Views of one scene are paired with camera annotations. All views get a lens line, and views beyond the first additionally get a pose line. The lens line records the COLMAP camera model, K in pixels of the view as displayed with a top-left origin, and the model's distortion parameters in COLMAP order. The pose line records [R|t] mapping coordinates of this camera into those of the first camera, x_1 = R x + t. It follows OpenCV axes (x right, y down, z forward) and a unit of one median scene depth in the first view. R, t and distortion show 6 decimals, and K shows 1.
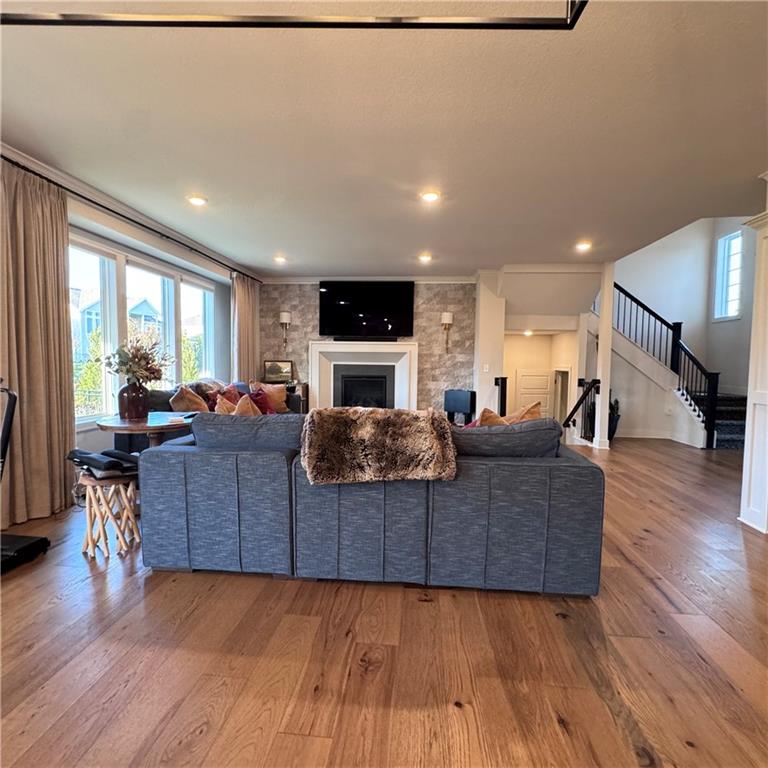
lens RADIAL K [[407.3, 0, 384.0], [0, 407.3, 384.0], [0, 0, 1]] dist [-0.000714, 0.001183]
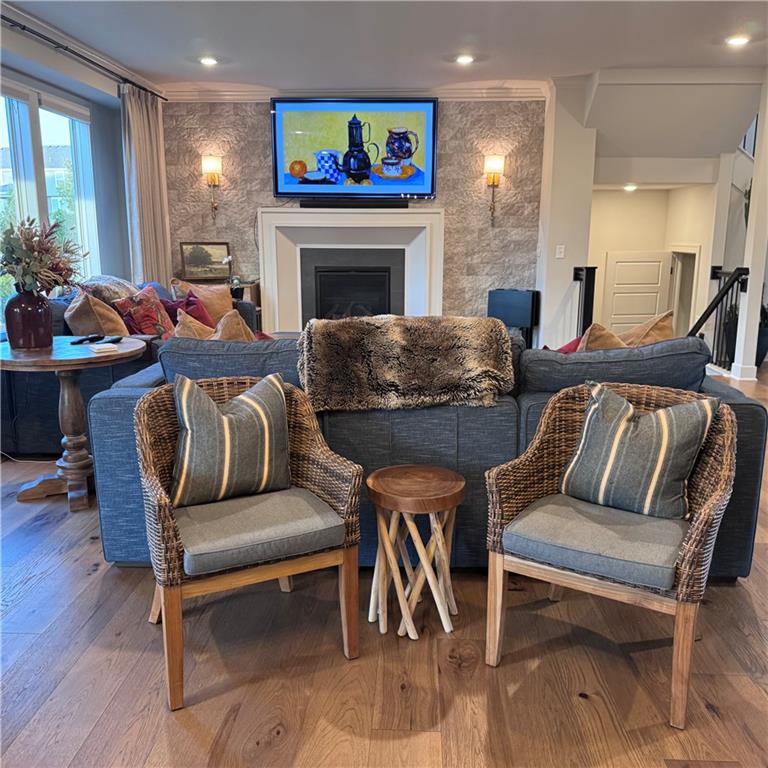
lens RADIAL K [[714.7, 0, 384.0], [0, 714.7, 384.0], [0, 0, 1]] dist [0.148945, -0.277488]
pose [[0.998871, -0.021018, 0.042611, -0.058670], [0.014389, 0.988538, 0.150288, -0.010246], [-0.045281, -0.149505, 0.987724, -0.070483]]
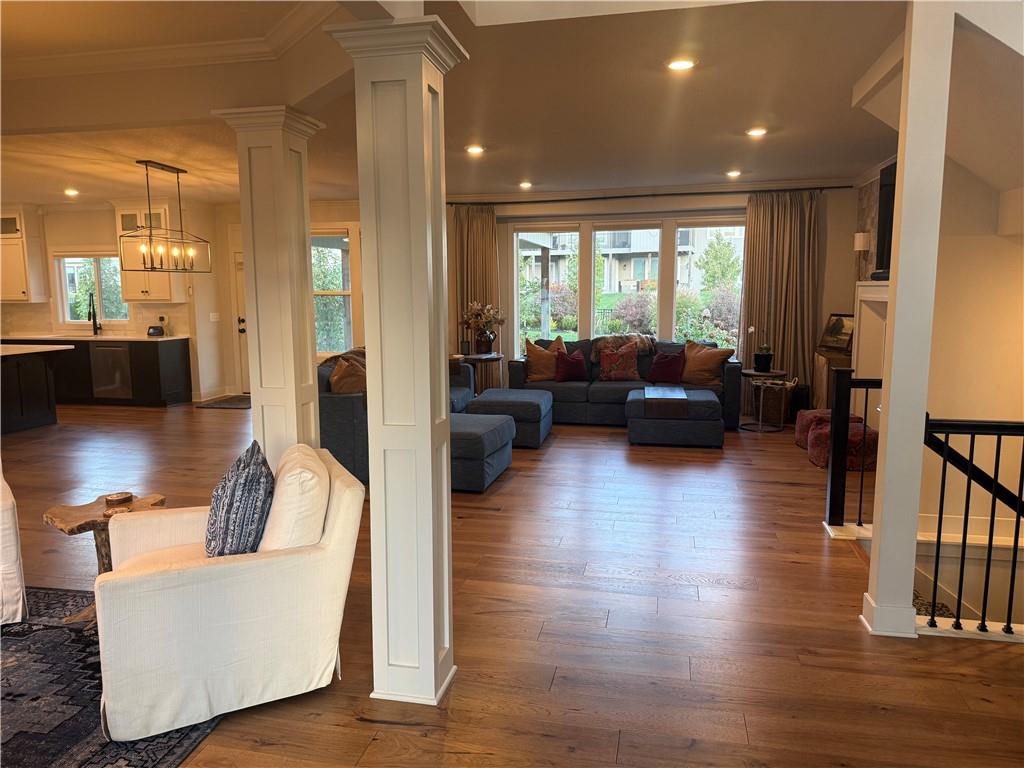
lens RADIAL K [[714.2, 0, 511.9], [0, 714.2, 390.7], [0, 0, 1]] dist [0.078801, -0.102550]
pose [[-0.121737, 0.124903, -0.984672, 1.000042], [-0.050351, 0.989996, 0.131804, -0.069539], [0.991284, 0.065624, -0.114230, 0.719243]]
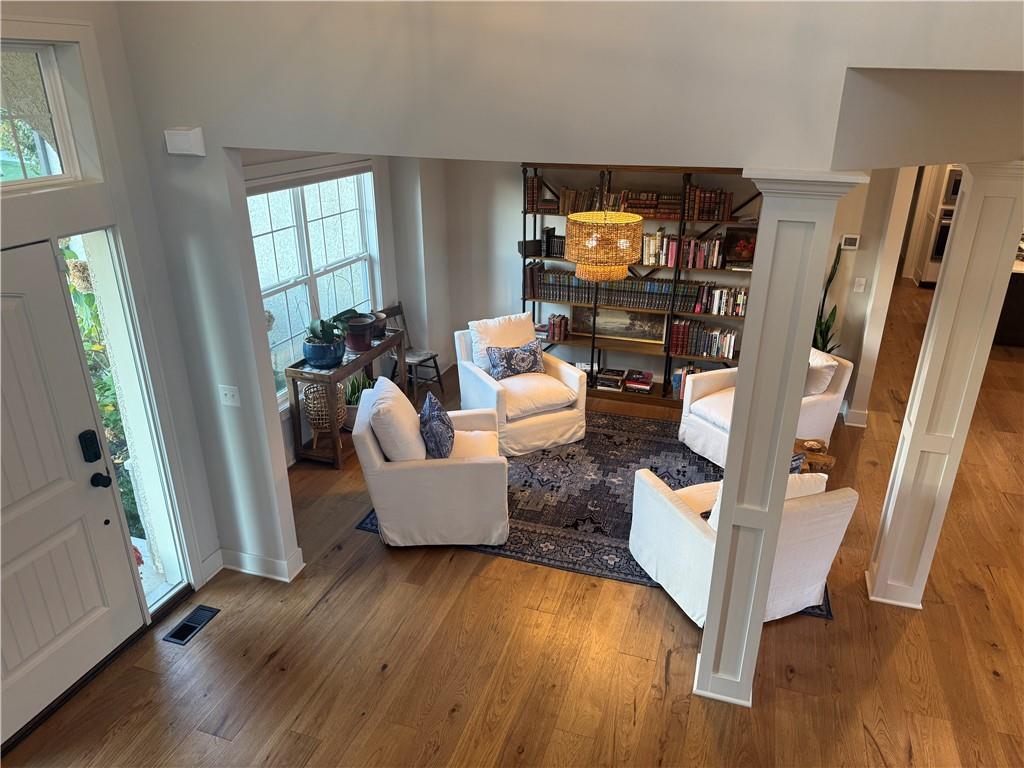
lens RADIAL K [[714.2, 0, 511.9], [0, 714.2, 390.7], [0, 0, 1]] dist [0.078801, -0.102550]
pose [[-0.972987, -0.102054, 0.207079, 0.664248], [-0.000166, 0.897296, 0.441429, -0.265244], [-0.230860, 0.429470, -0.873074, 1.036238]]
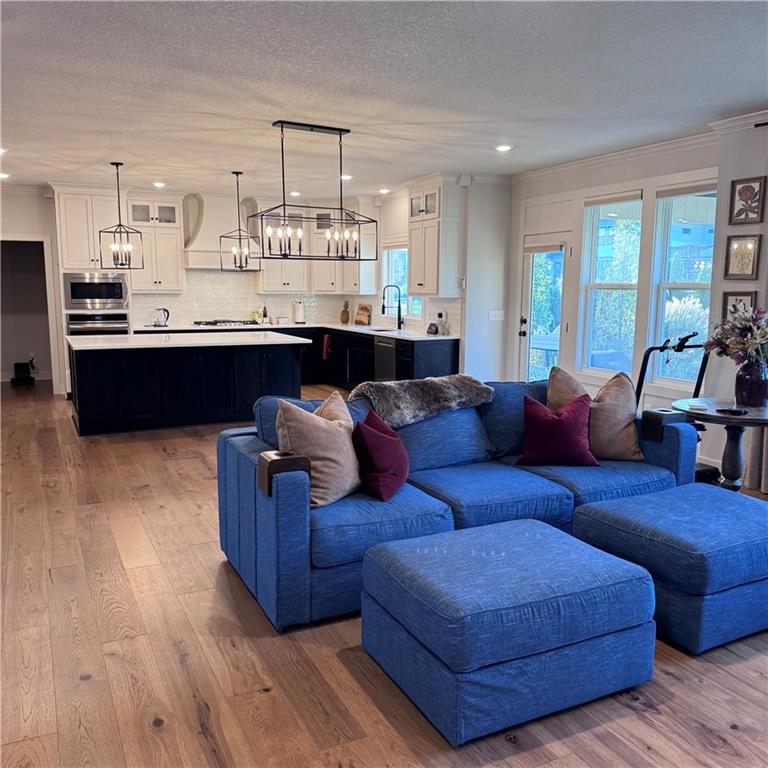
lens RADIAL K [[713.9, 0, 391.1], [0, 713.9, 394.2], [0, 0, 1]] dist [0.142315, -0.280267]
pose [[-0.848997, 0.063515, -0.524567, 0.362489], [-0.044308, 0.980696, 0.190454, -0.087127], [0.526537, 0.184938, -0.829793, 0.890132]]
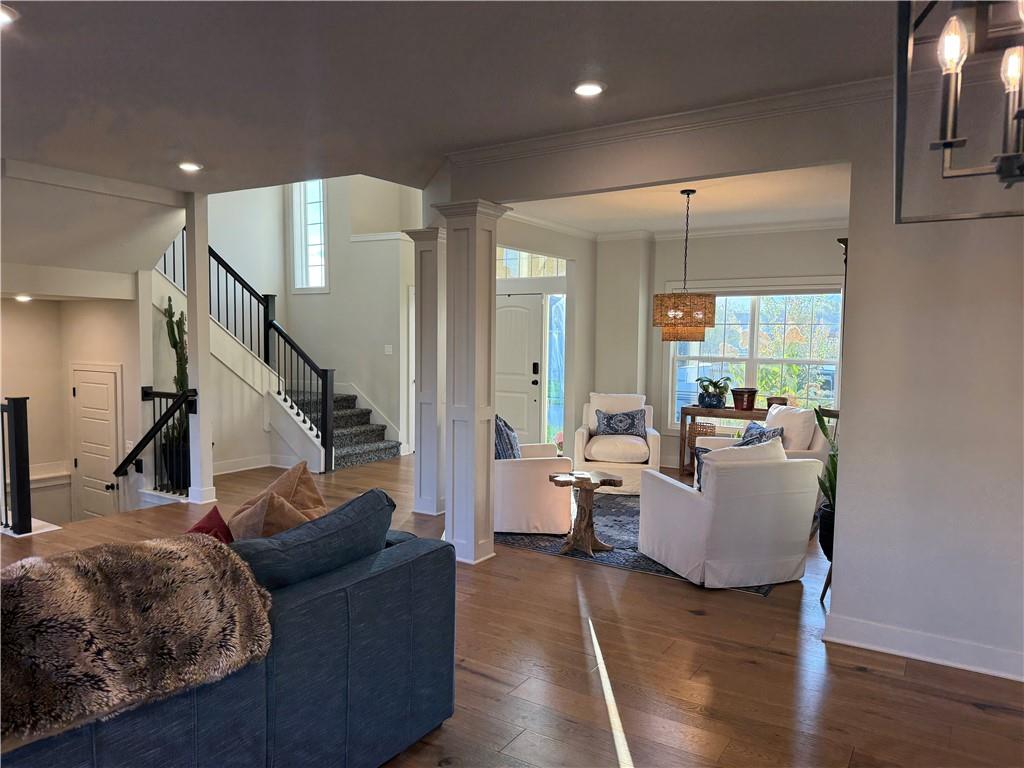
lens RADIAL K [[714.2, 0, 511.9], [0, 714.2, 390.7], [0, 0, 1]] dist [0.078801, -0.102550]
pose [[0.459253, -0.072534, 0.885339, -0.179317], [0.042581, 0.997313, 0.059620, -0.047873], [-0.887285, 0.010318, 0.461107, 0.091093]]
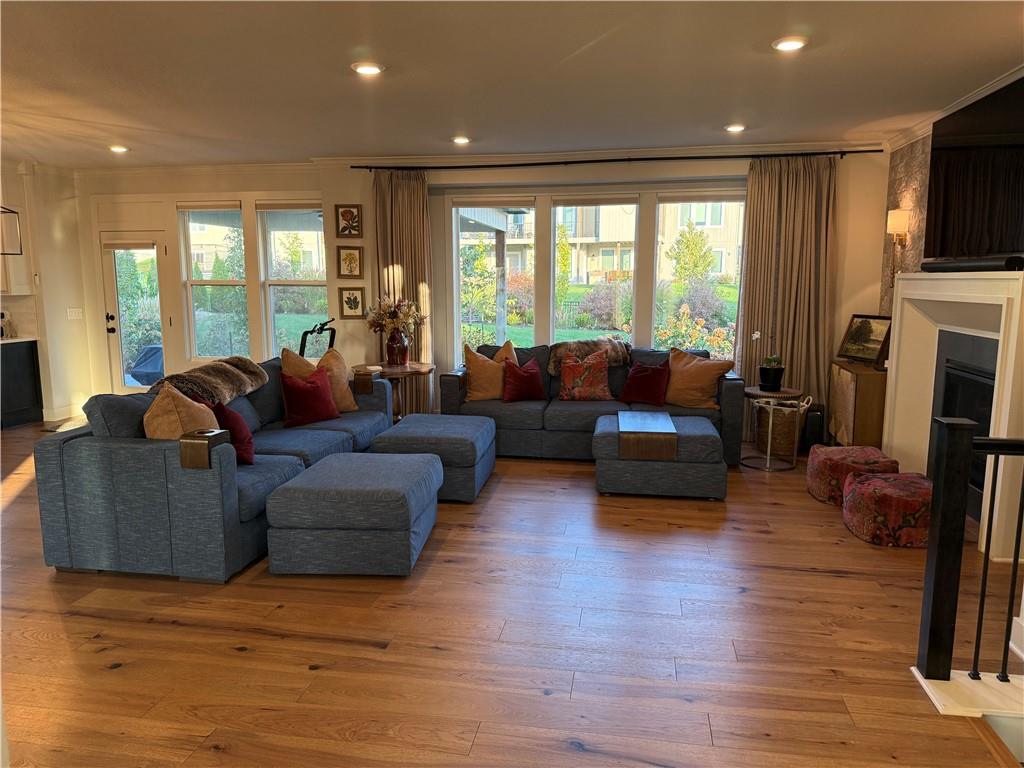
lens RADIAL K [[714.2, 0, 511.9], [0, 714.2, 390.7], [0, 0, 1]] dist [0.078801, -0.102550]
pose [[-0.078546, 0.138284, -0.987273, 0.698604], [-0.056357, 0.988133, 0.142888, -0.076443], [0.995316, 0.066863, -0.069820, 0.729929]]
